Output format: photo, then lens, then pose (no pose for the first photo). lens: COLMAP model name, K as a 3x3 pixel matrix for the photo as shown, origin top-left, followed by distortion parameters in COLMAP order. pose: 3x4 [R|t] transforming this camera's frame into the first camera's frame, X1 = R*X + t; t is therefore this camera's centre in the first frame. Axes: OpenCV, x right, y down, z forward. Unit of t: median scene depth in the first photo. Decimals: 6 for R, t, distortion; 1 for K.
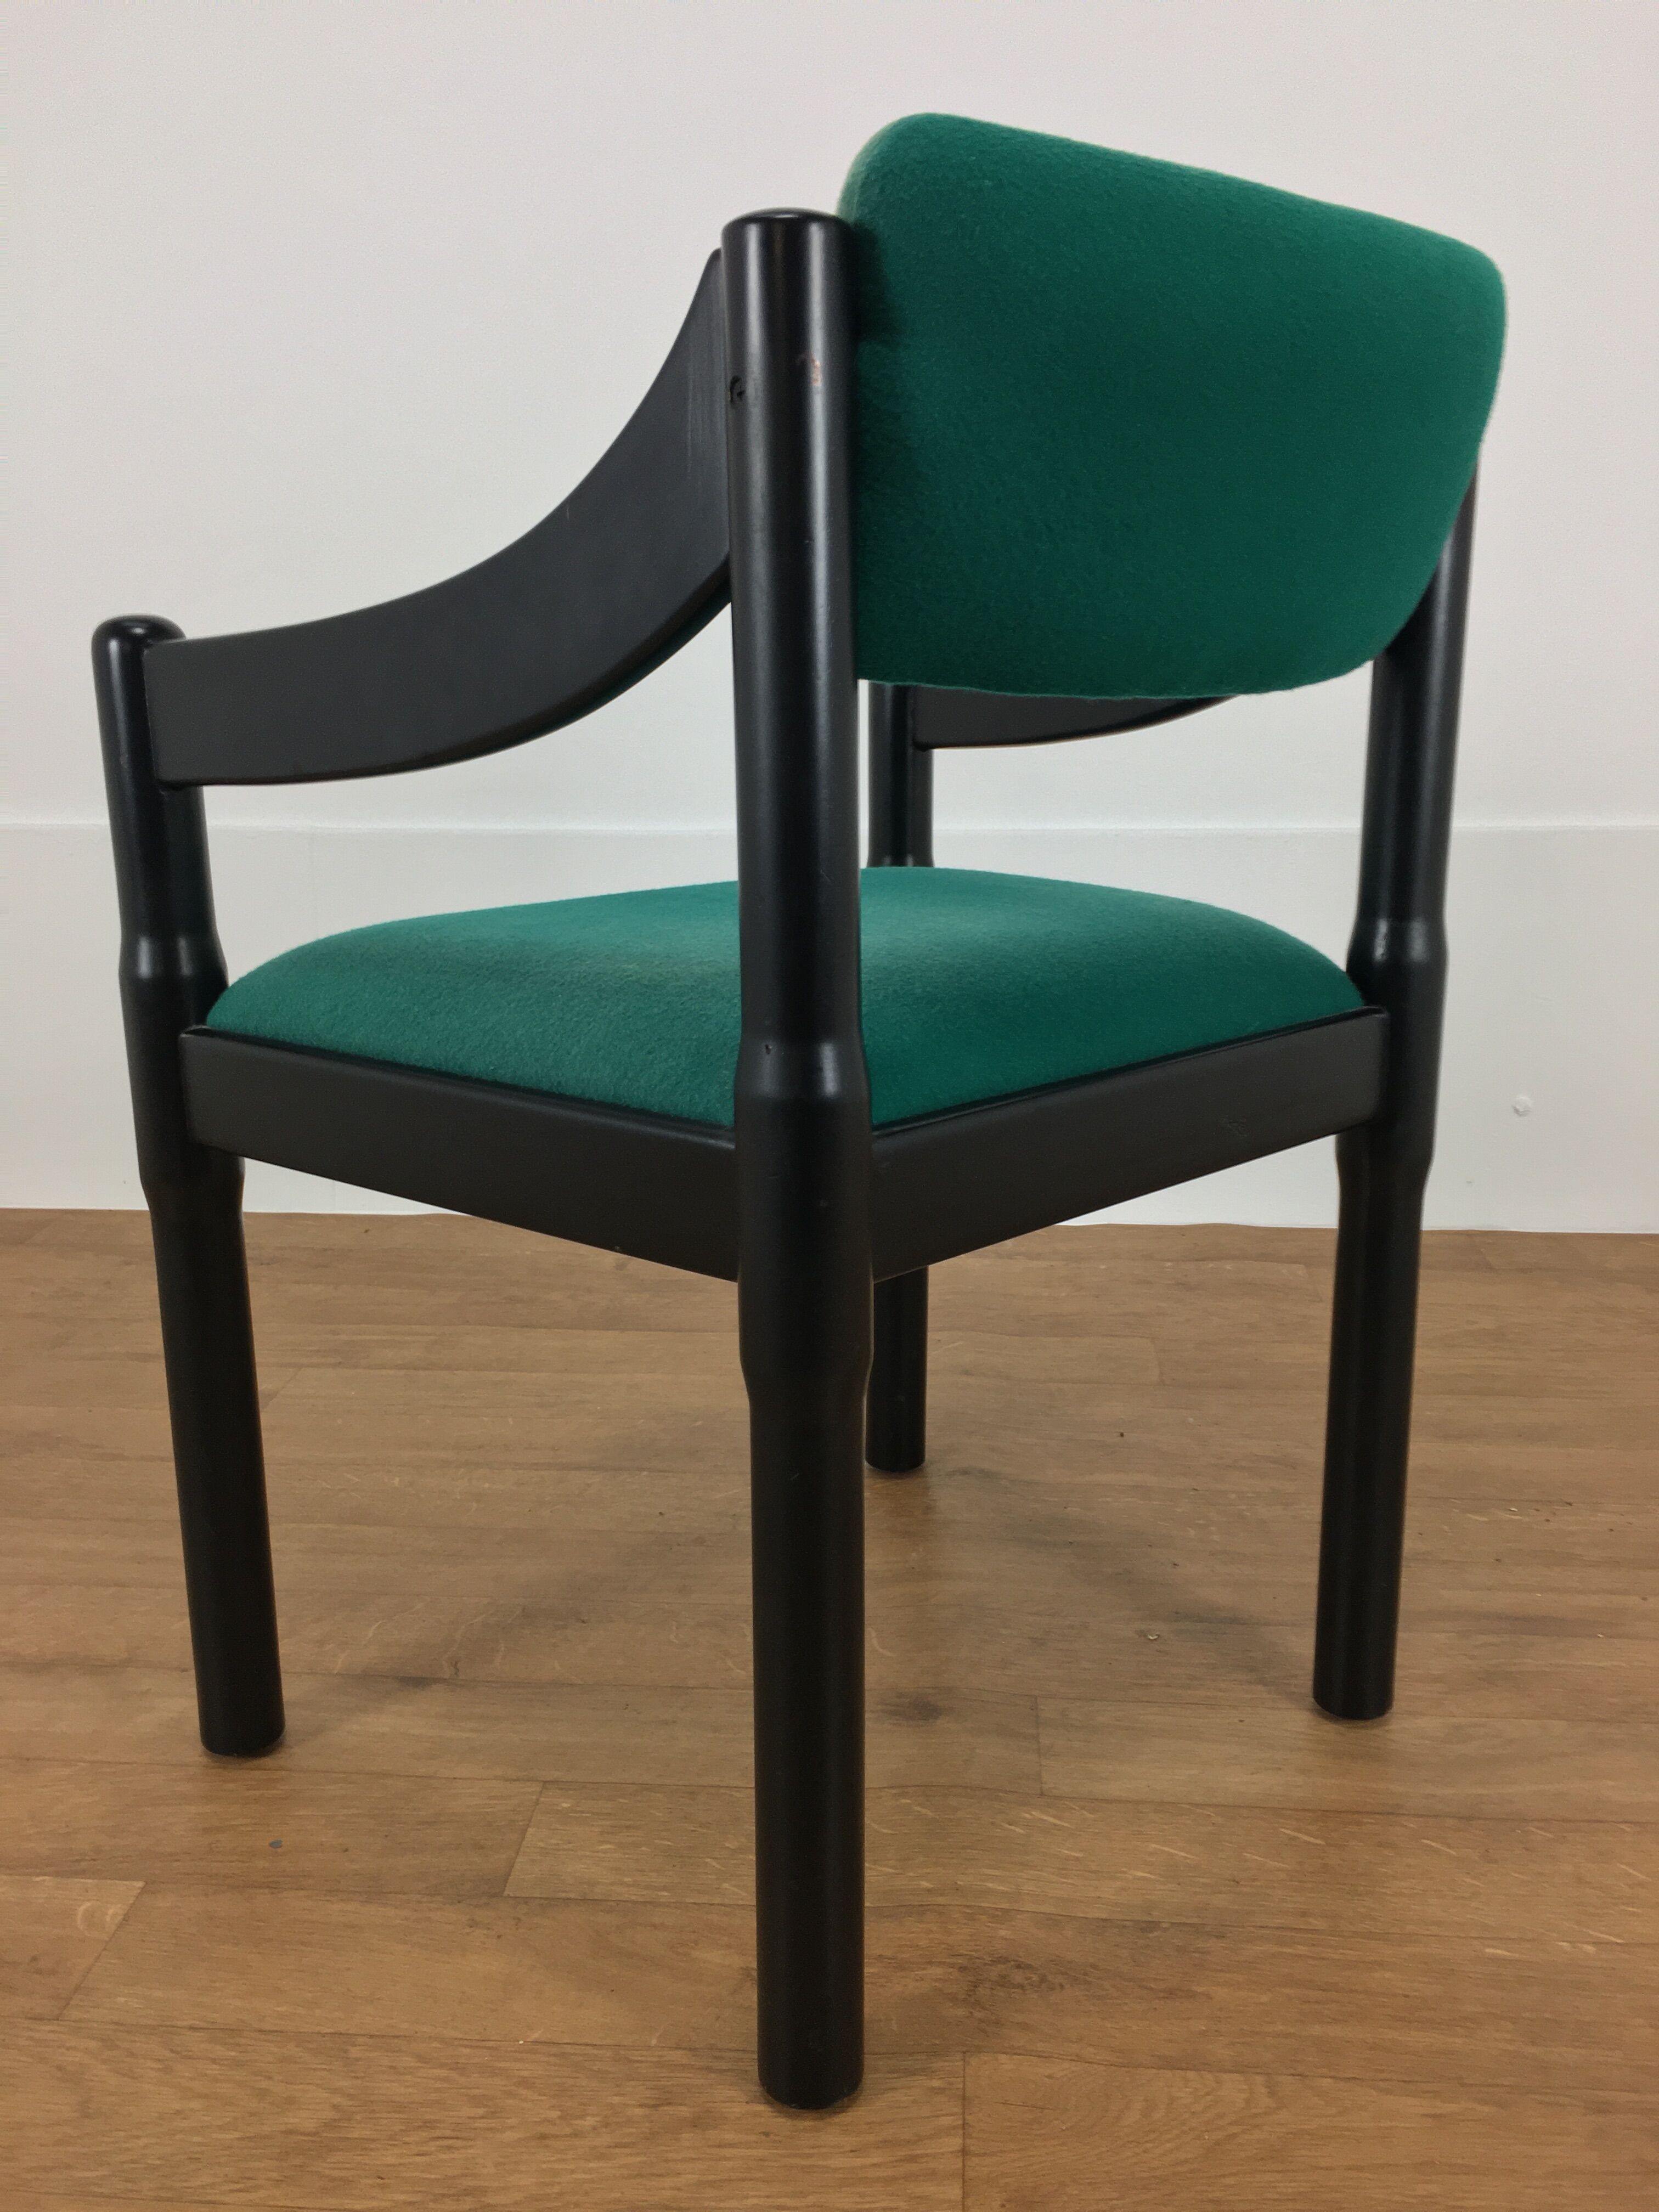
lens RADIAL K [[1855.9, 0, 870.0], [0, 1855.9, 1151.0], [0, 0, 1]] dist [0.063496, -0.110052]
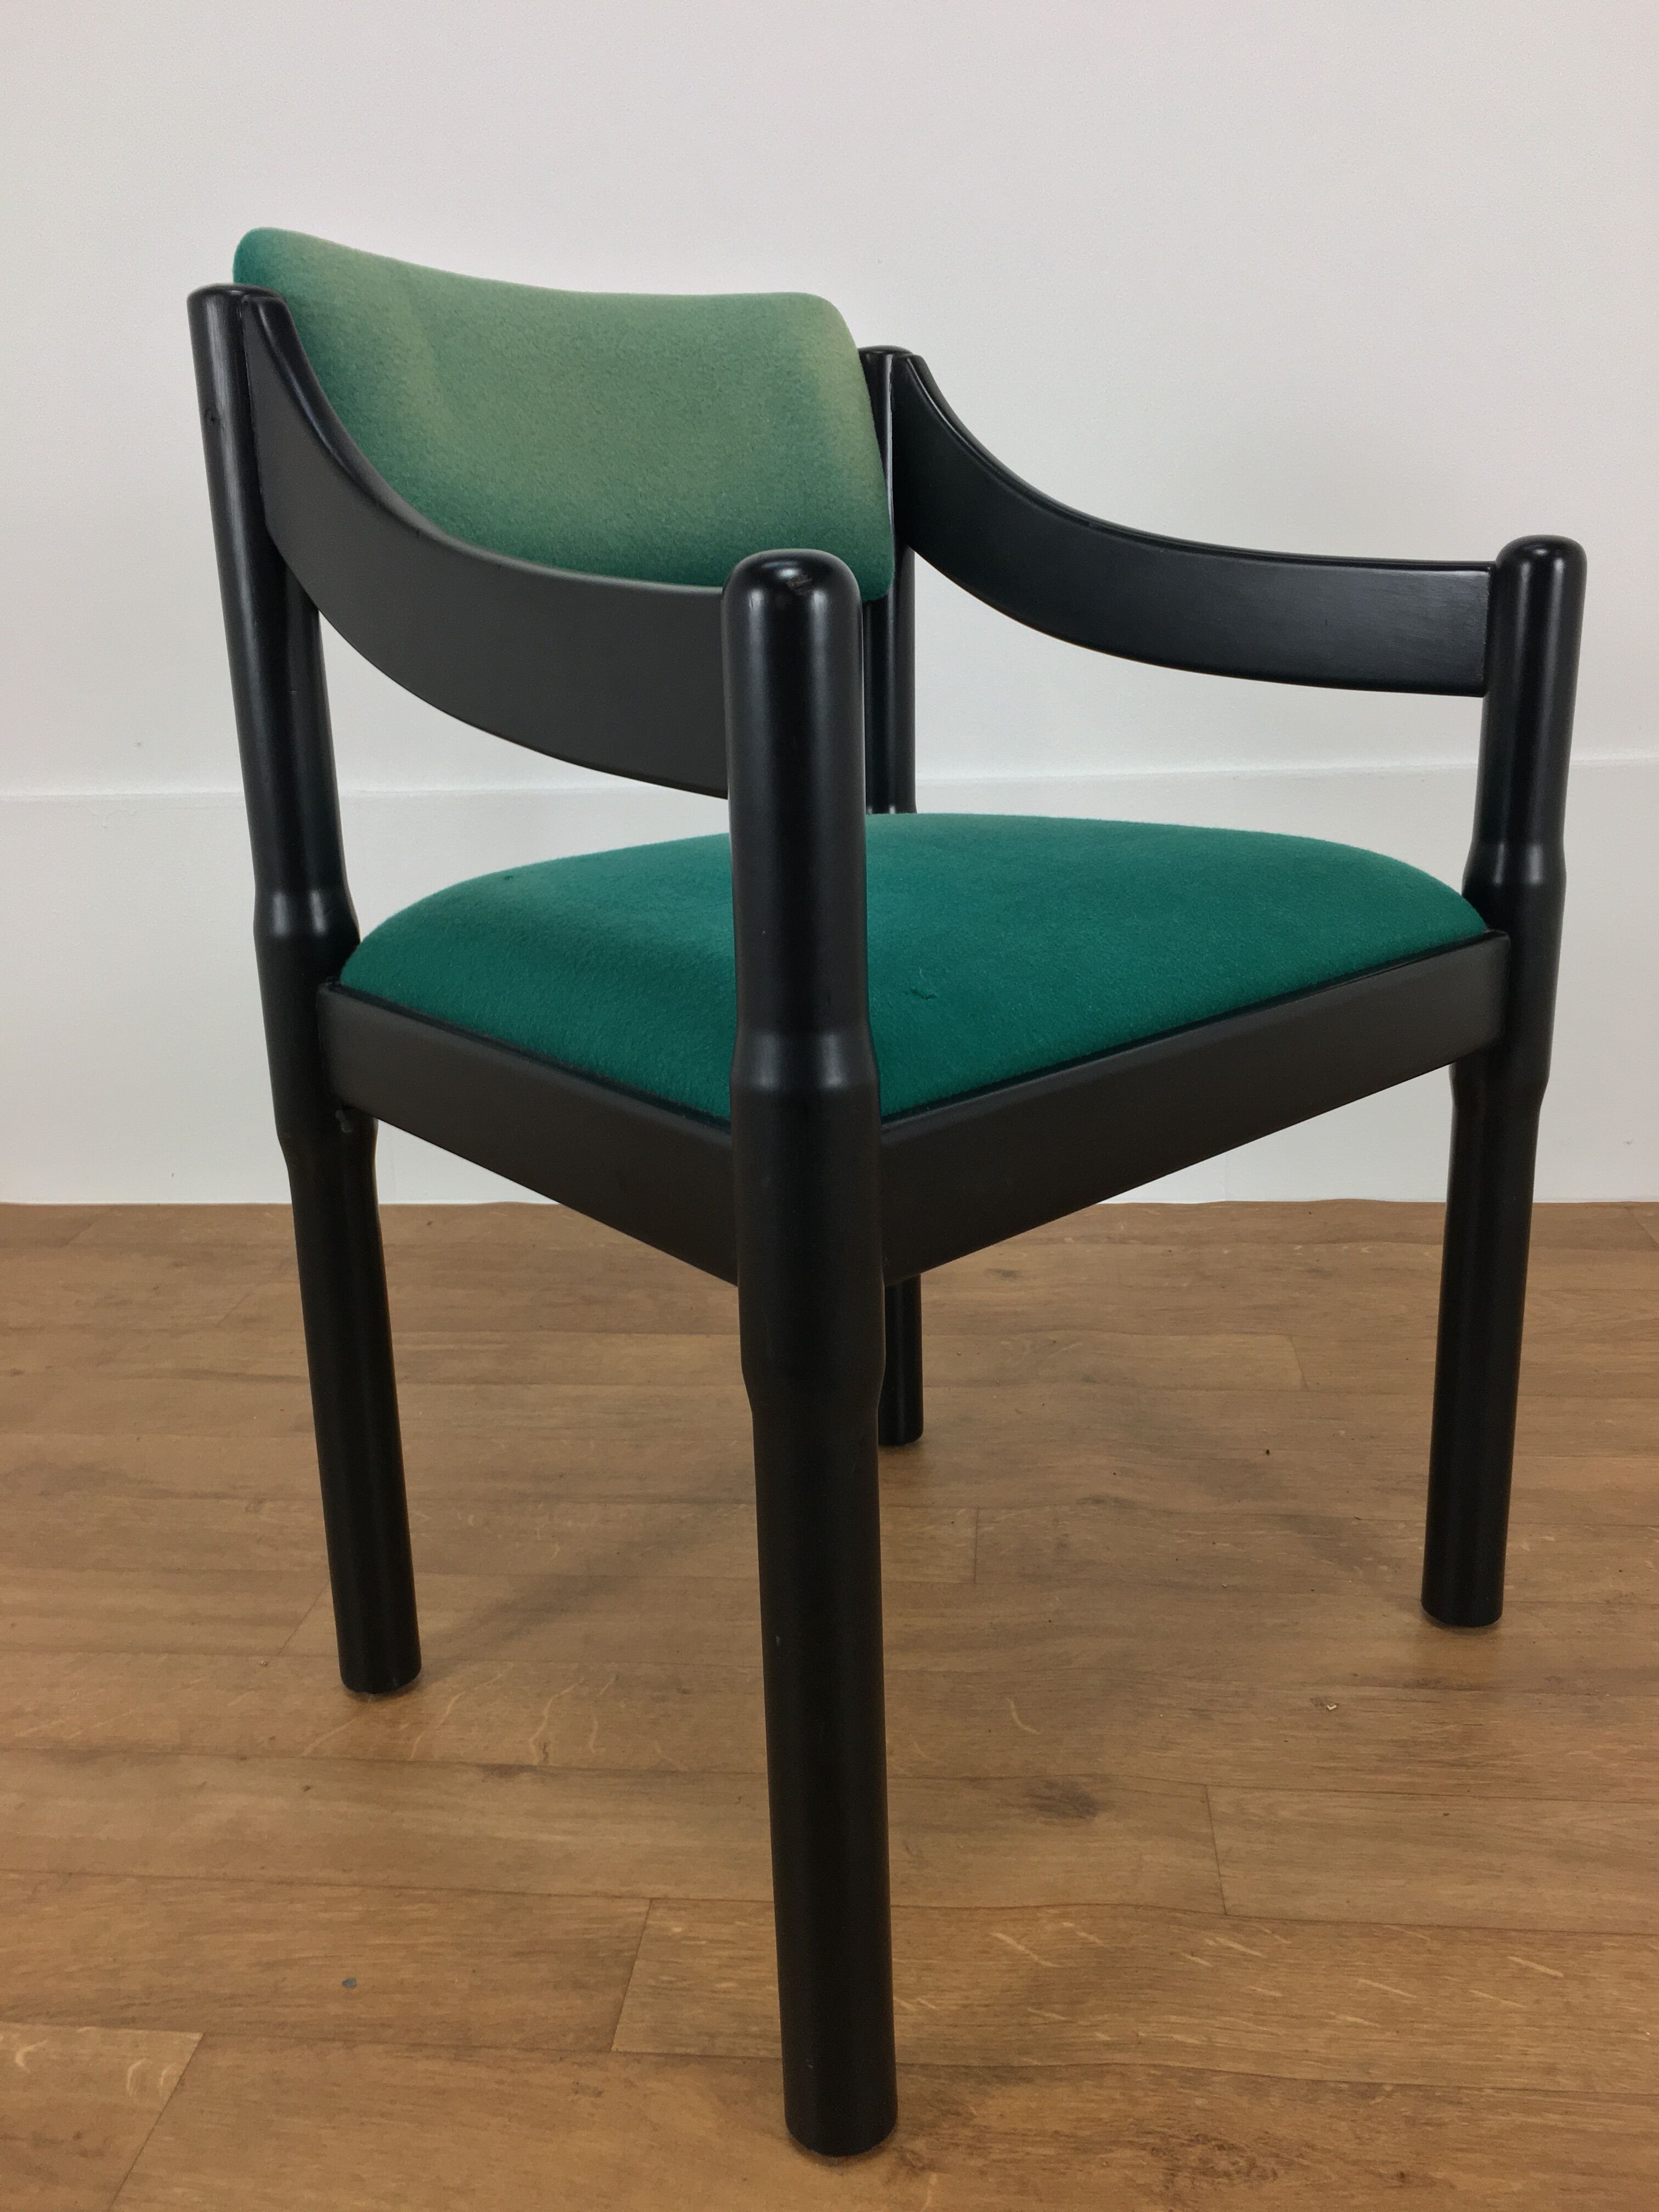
lens RADIAL K [[1855.9, 0, 856.2], [0, 1855.9, 1140.5], [0, 0, 1]] dist [0.063496, -0.110052]
pose [[0.999202, -0.017733, -0.035783, -0.042058], [0.018827, 0.999358, 0.030466, -0.043076], [0.035219, -0.031116, 0.998895, 0.144656]]
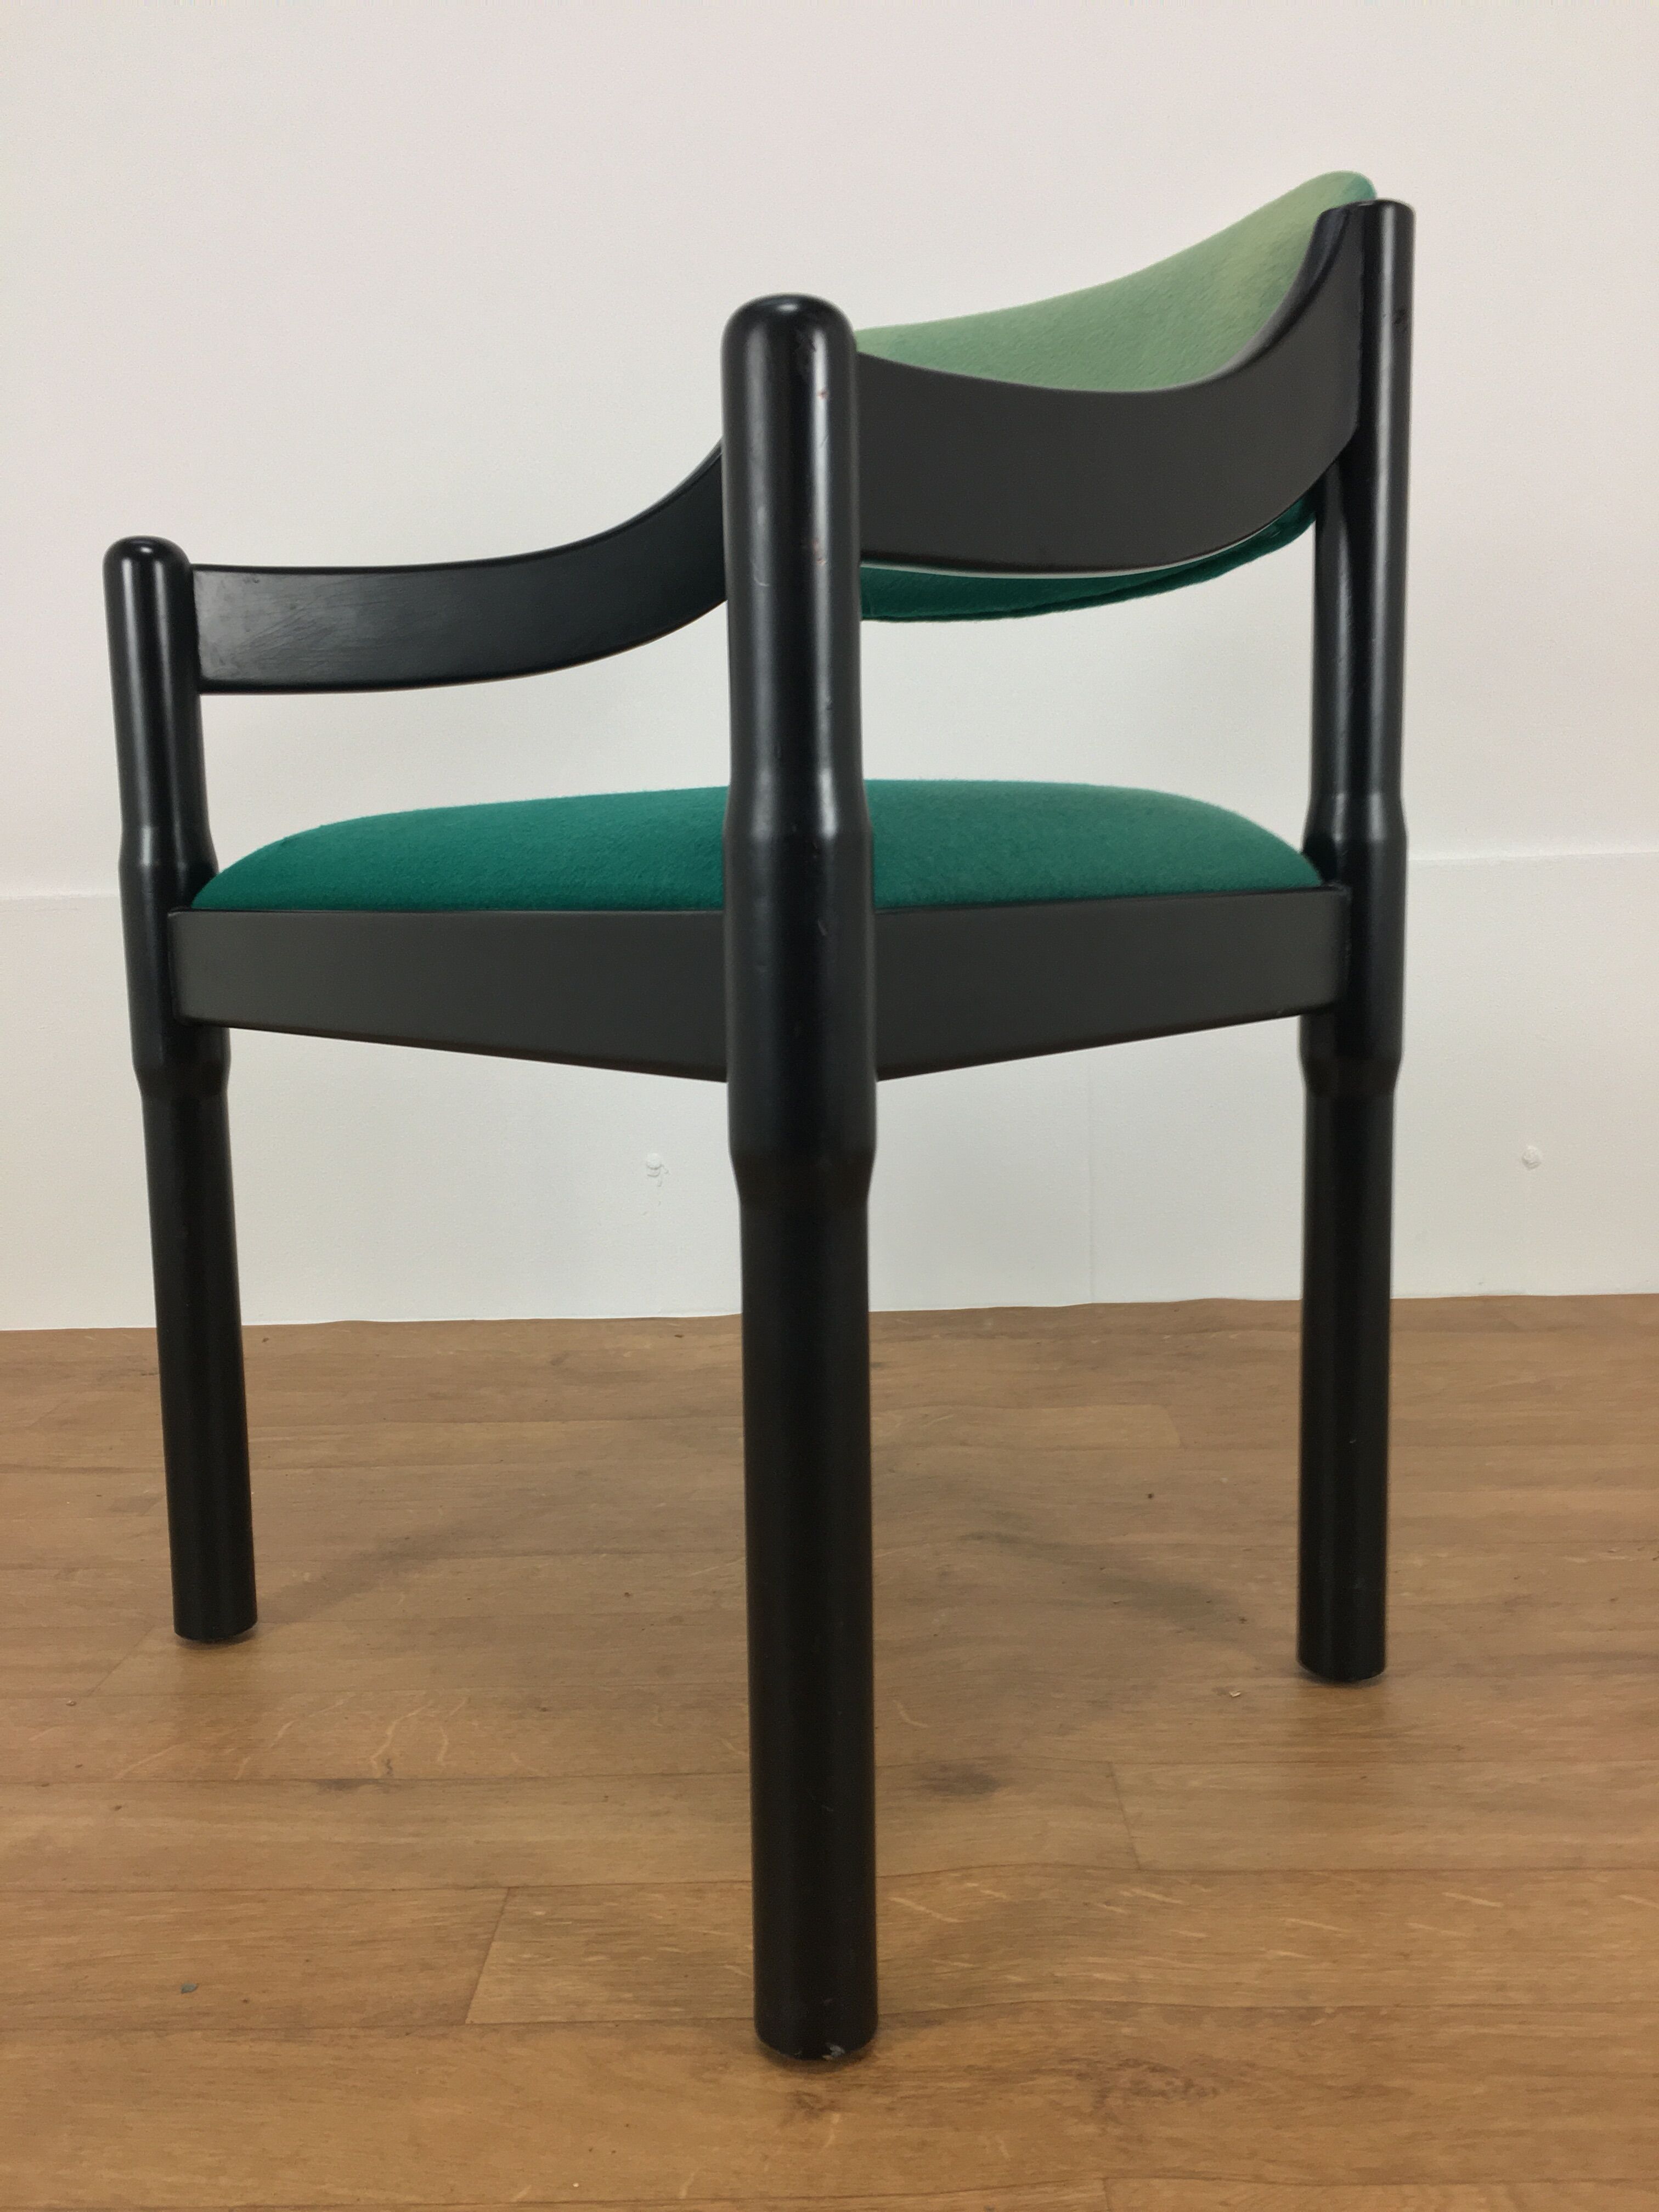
lens RADIAL K [[1855.9, 0, 850.1], [0, 1855.9, 1173.2], [0, 0, 1]] dist [0.063496, -0.110052]
pose [[0.998216, -0.036794, 0.047012, -0.059018], [0.041753, 0.993135, -0.109272, 0.135459], [-0.042669, 0.111040, 0.992900, 0.186394]]
